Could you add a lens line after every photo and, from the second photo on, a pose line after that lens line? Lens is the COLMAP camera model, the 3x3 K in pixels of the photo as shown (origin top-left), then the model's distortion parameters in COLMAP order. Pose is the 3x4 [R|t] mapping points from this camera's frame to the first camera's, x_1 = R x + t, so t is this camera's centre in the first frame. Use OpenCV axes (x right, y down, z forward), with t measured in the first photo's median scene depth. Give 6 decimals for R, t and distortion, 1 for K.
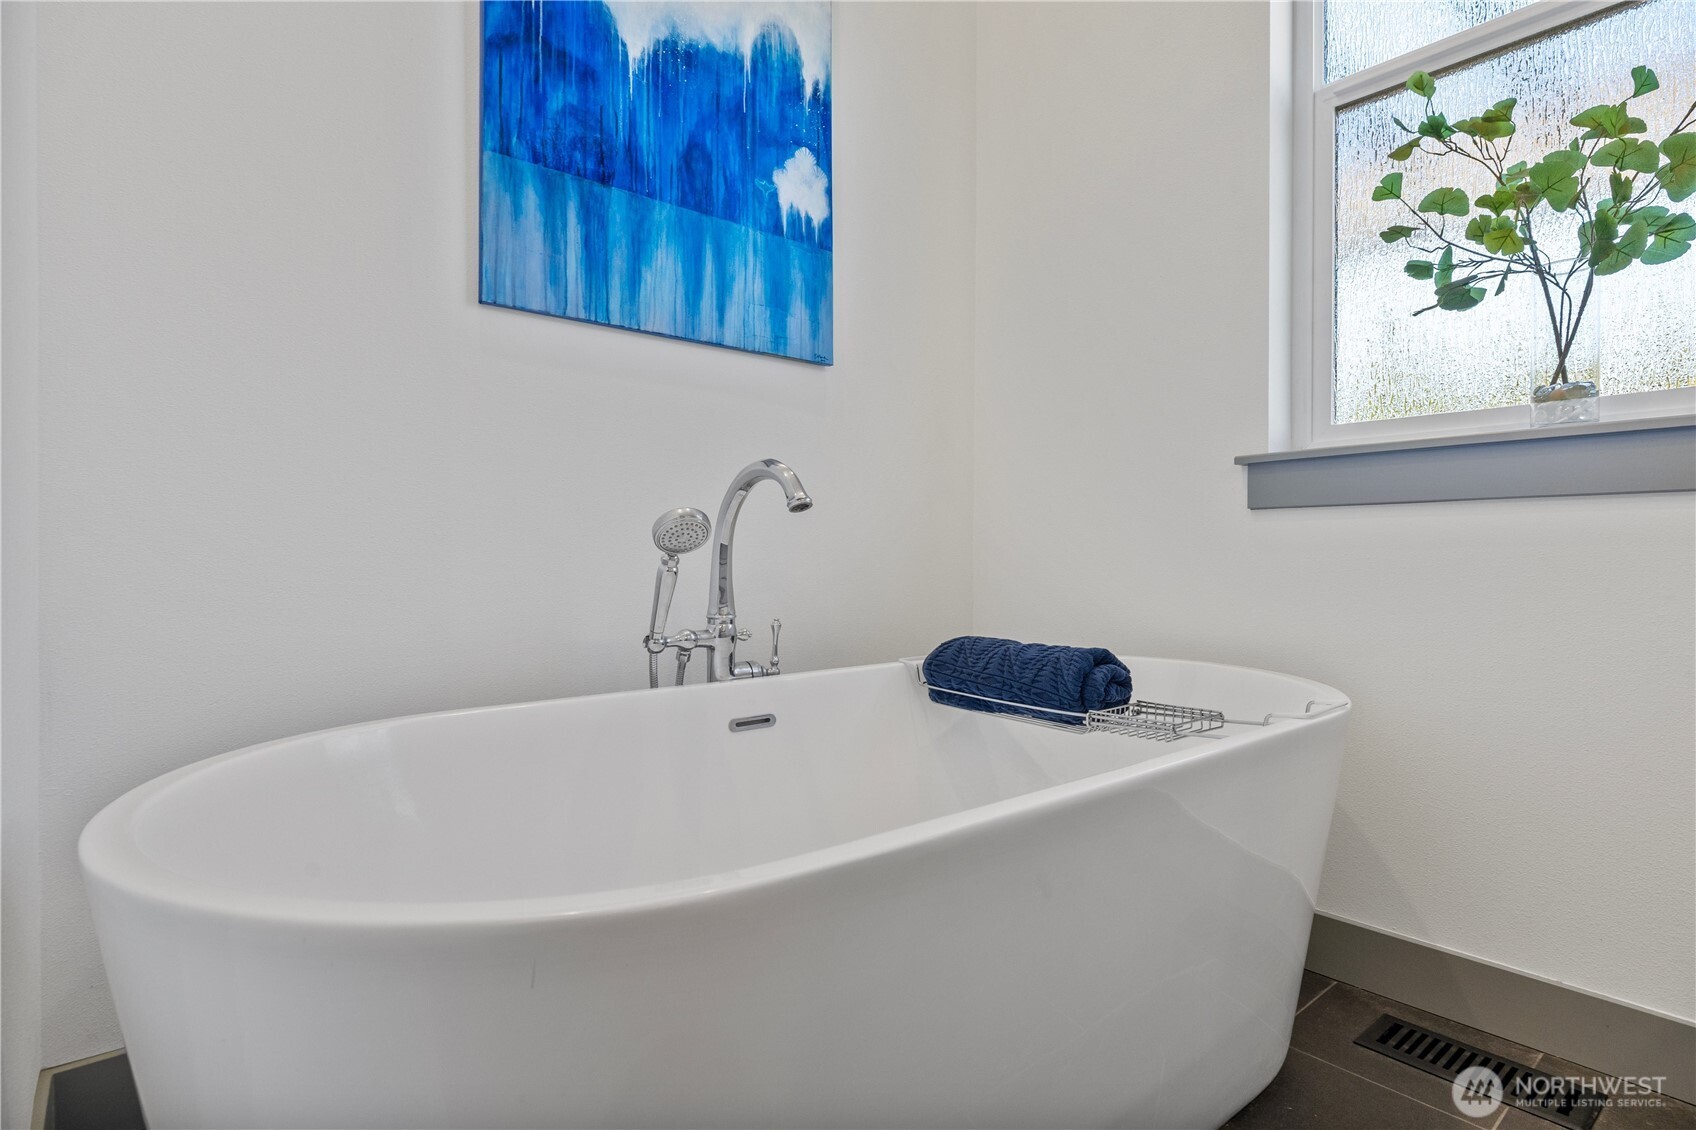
lens RADIAL K [[857.6, 0, 852.0], [0, 857.6, 566.5], [0, 0, 1]] dist [0.001806, -0.000899]
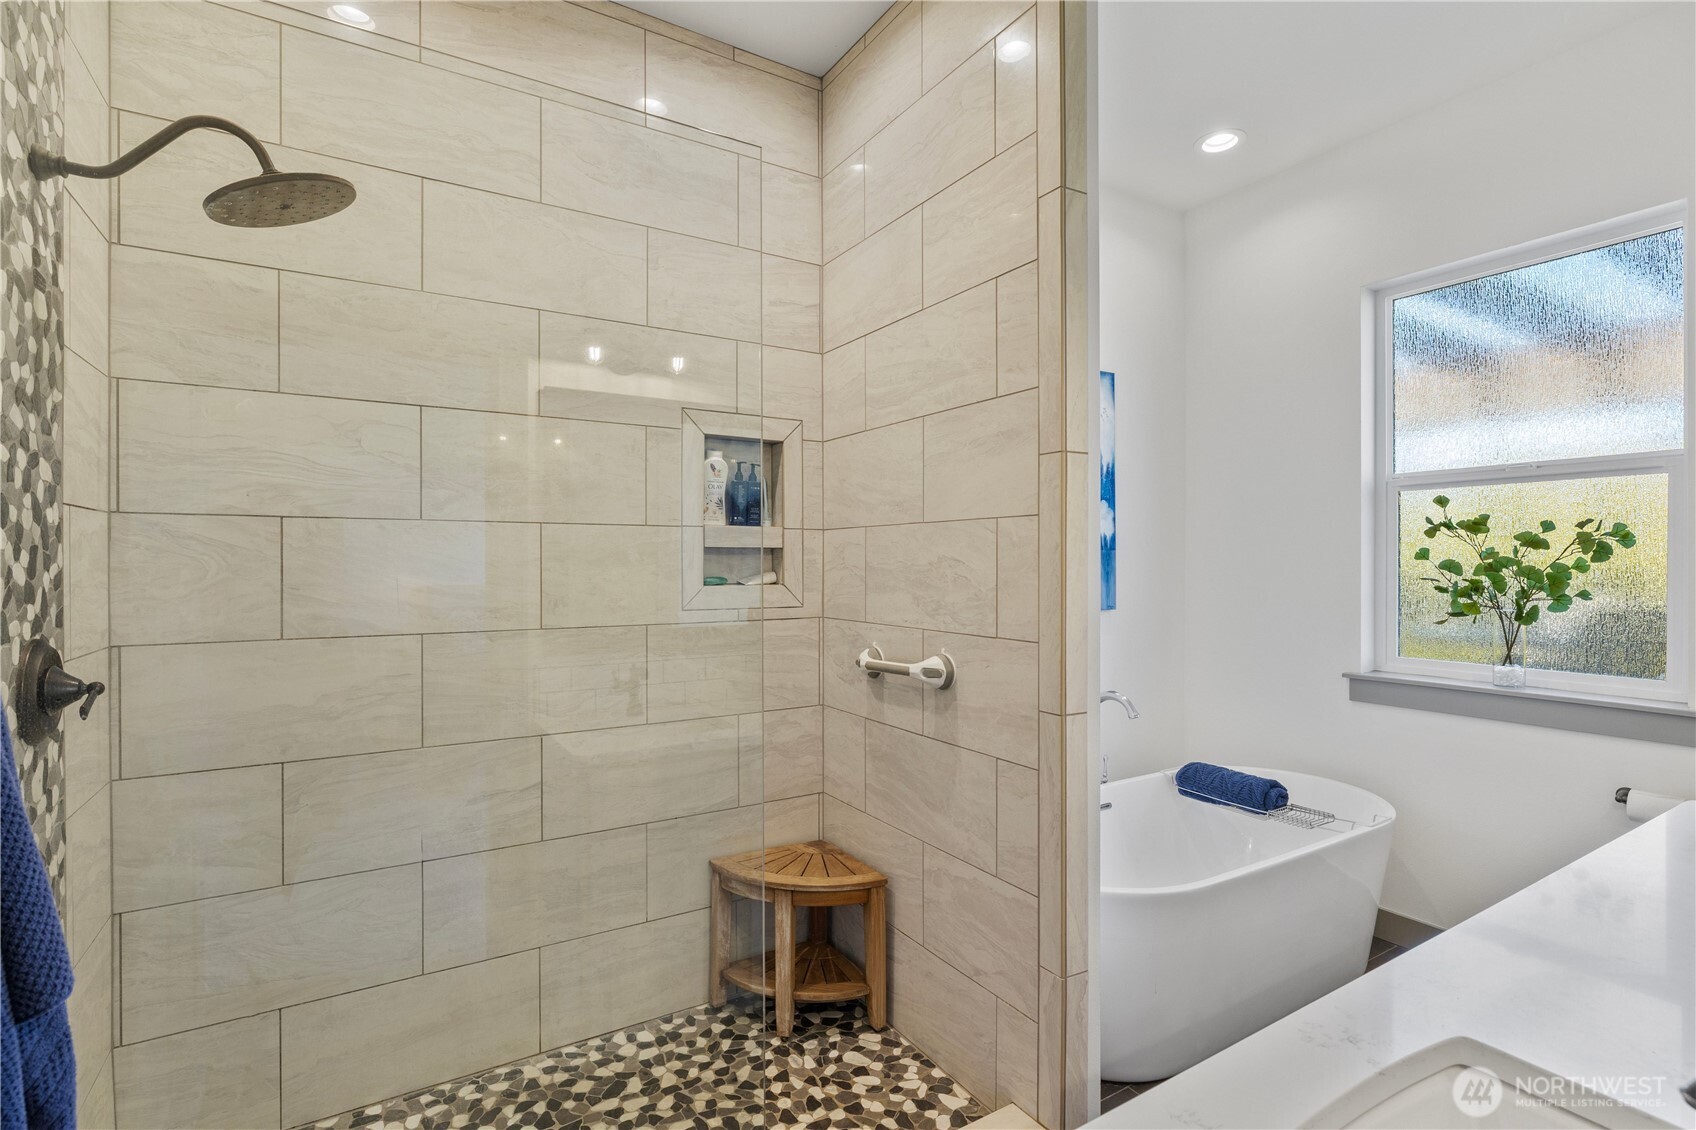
lens RADIAL K [[799.4, 0, 846.0], [0, 799.4, 566.8], [0, 0, 1]] dist [-0.004489, -0.000095]
pose [[0.988306, 0.000370, -0.152484, -0.446092], [-0.001372, 0.999978, -0.006462, -0.409286], [0.152479, 0.006596, 0.988285, -1.100504]]
